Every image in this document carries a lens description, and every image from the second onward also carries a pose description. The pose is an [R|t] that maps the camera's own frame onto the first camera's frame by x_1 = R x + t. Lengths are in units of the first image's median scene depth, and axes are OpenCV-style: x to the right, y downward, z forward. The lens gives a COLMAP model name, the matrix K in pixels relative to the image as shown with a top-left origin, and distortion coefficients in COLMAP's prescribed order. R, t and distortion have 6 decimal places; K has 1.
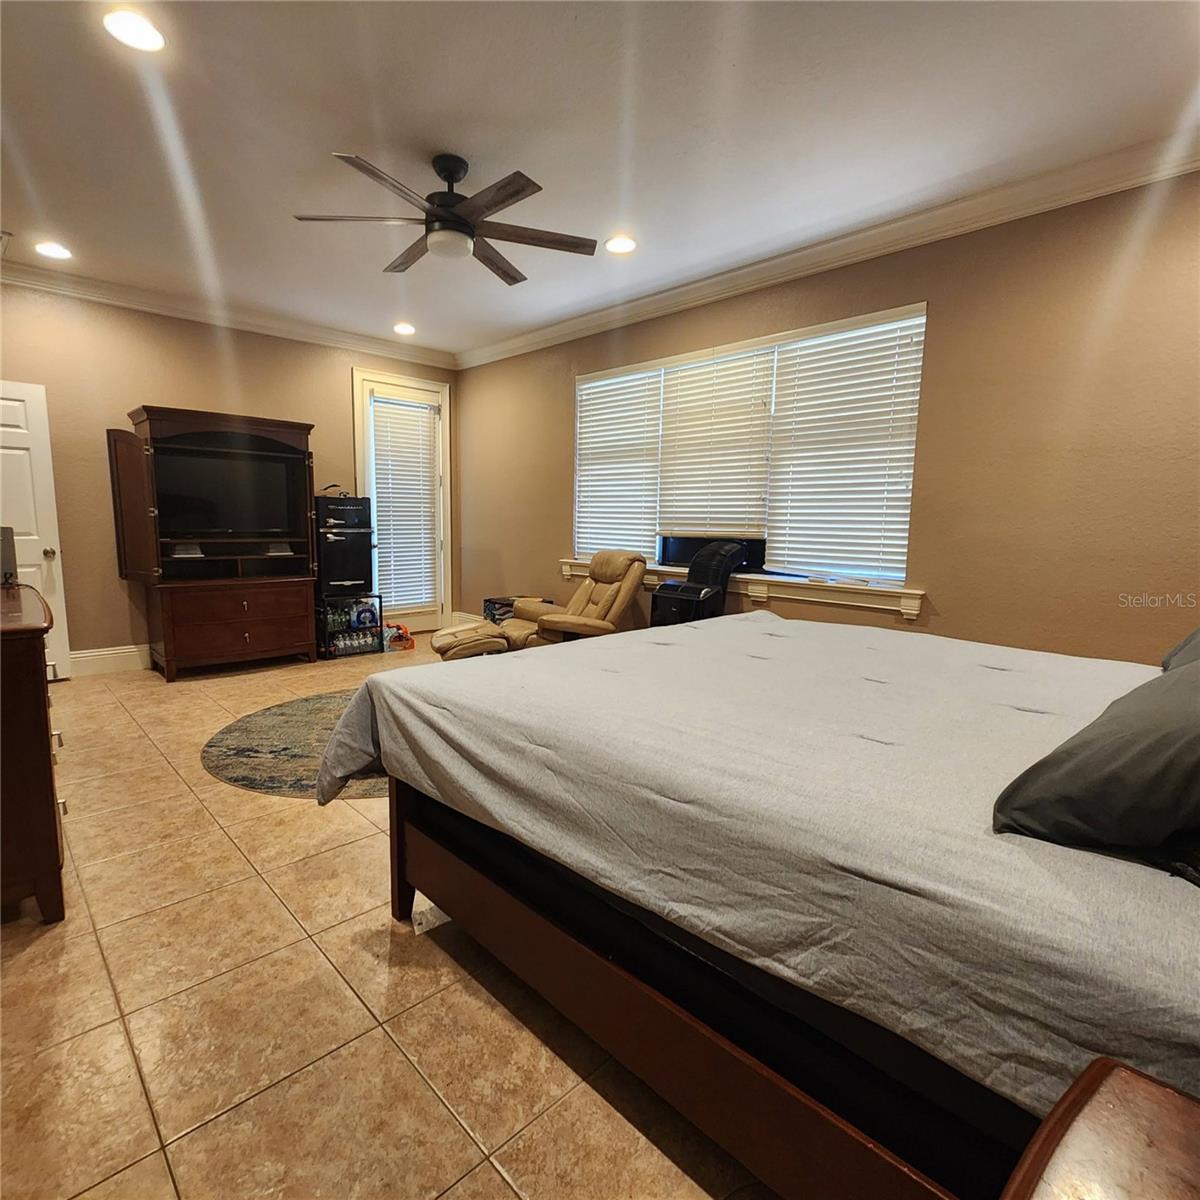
lens RADIAL K [[651.5, 0, 592.3], [0, 651.5, 599.8], [0, 0, 1]] dist [0.001416, 0.002607]
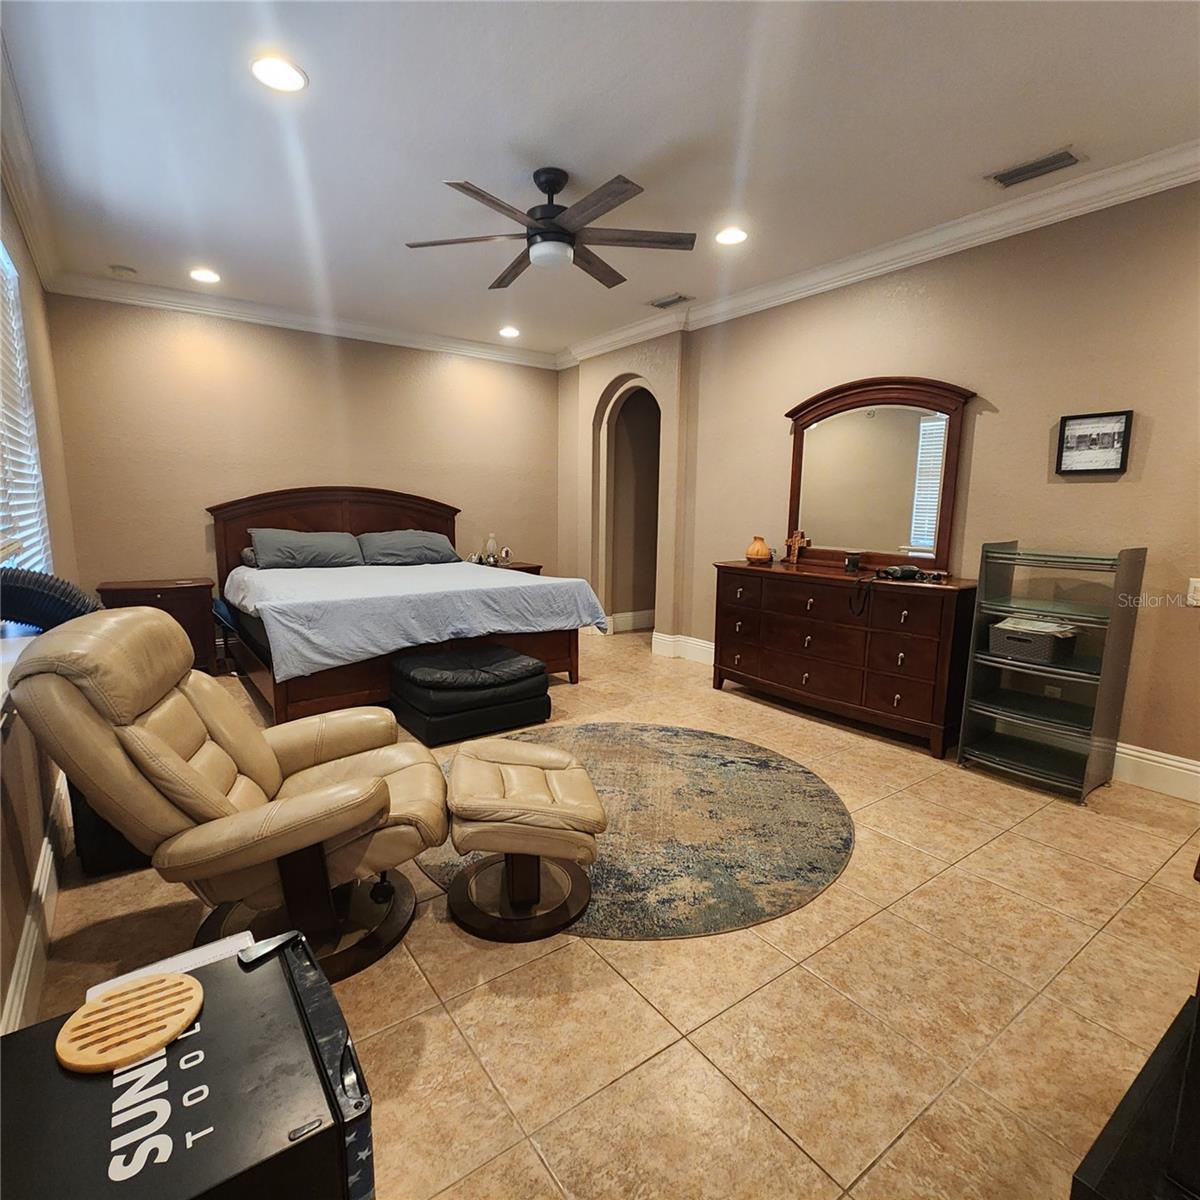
lens RADIAL K [[651.5, 0, 592.4], [0, 651.5, 603.4], [0, 0, 1]] dist [0.001416, 0.002607]
pose [[-0.989593, -0.047932, 0.135680, -0.381152], [-0.008176, 0.960099, 0.279541, -0.261800], [-0.143665, 0.275522, -0.950499, 1.810589]]
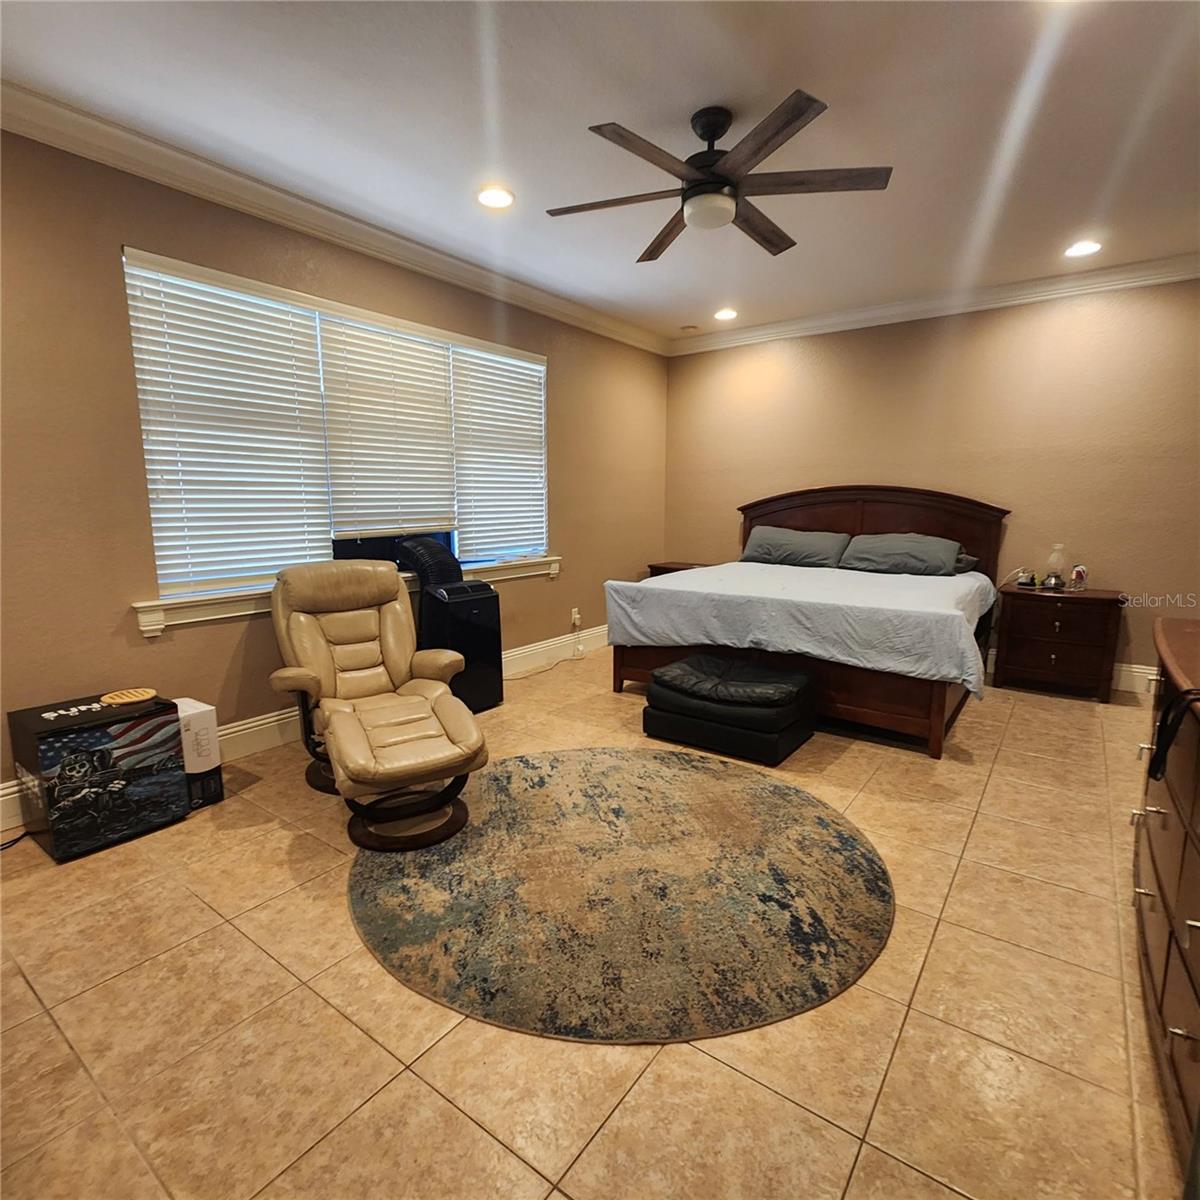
lens RADIAL K [[651.5, 0, 590.8], [0, 651.5, 601.5], [0, 0, 1]] dist [0.001416, 0.002607]
pose [[-0.161673, -0.168597, 0.972336, -0.973099], [0.124111, 0.974001, 0.189522, -0.188206], [-0.979009, 0.151318, -0.136545, 1.161917]]
